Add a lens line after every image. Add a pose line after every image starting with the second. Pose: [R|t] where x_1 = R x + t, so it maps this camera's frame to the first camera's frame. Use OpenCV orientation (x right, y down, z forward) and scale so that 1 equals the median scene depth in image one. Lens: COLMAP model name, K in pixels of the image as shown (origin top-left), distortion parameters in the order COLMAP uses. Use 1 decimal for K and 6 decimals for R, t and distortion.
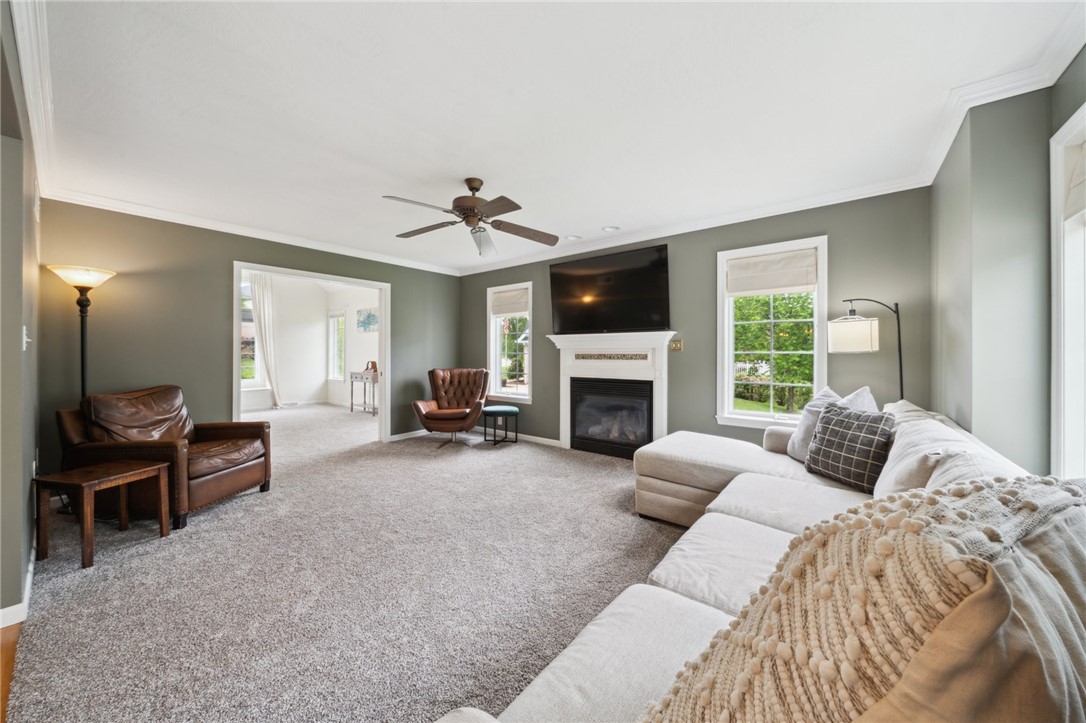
lens RADIAL K [[382.5, 0, 544.0], [0, 382.5, 352.1], [0, 0, 1]] dist [-0.004692, 0.000013]
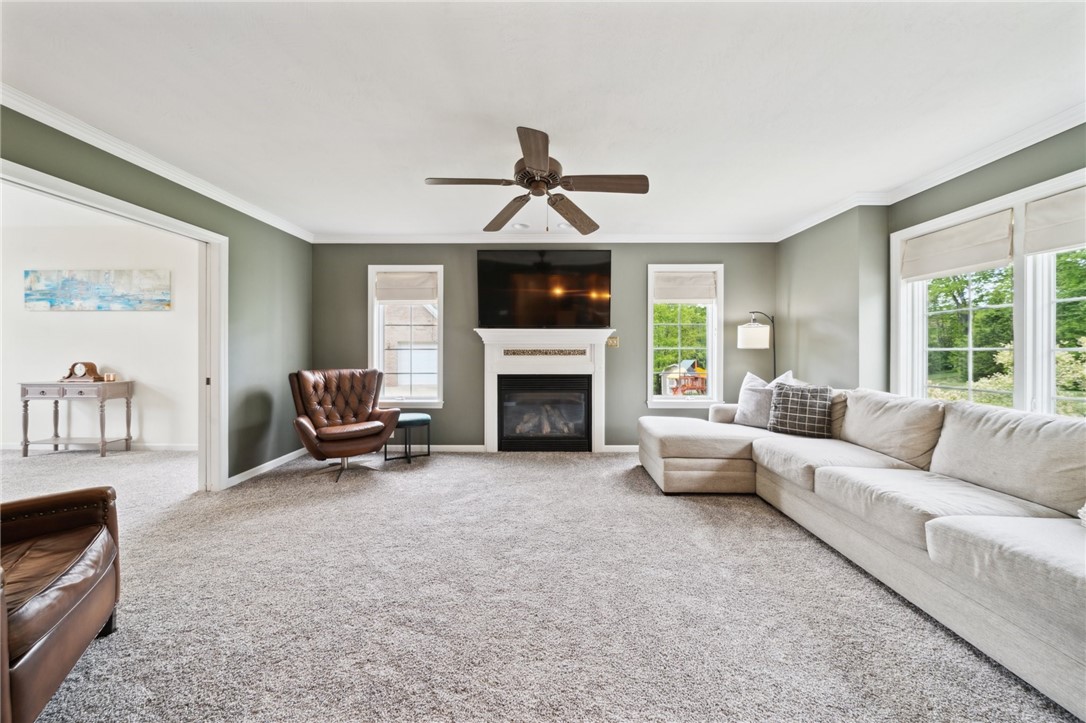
lens RADIAL K [[382.5, 0, 541.0], [0, 382.5, 350.5], [0, 0, 1]] dist [-0.004692, 0.000013]
pose [[0.788756, 0.002320, 0.614702, -0.418973], [-0.002671, 0.999996, -0.000347, 0.006854], [-0.614700, -0.001368, 0.788759, 0.204207]]
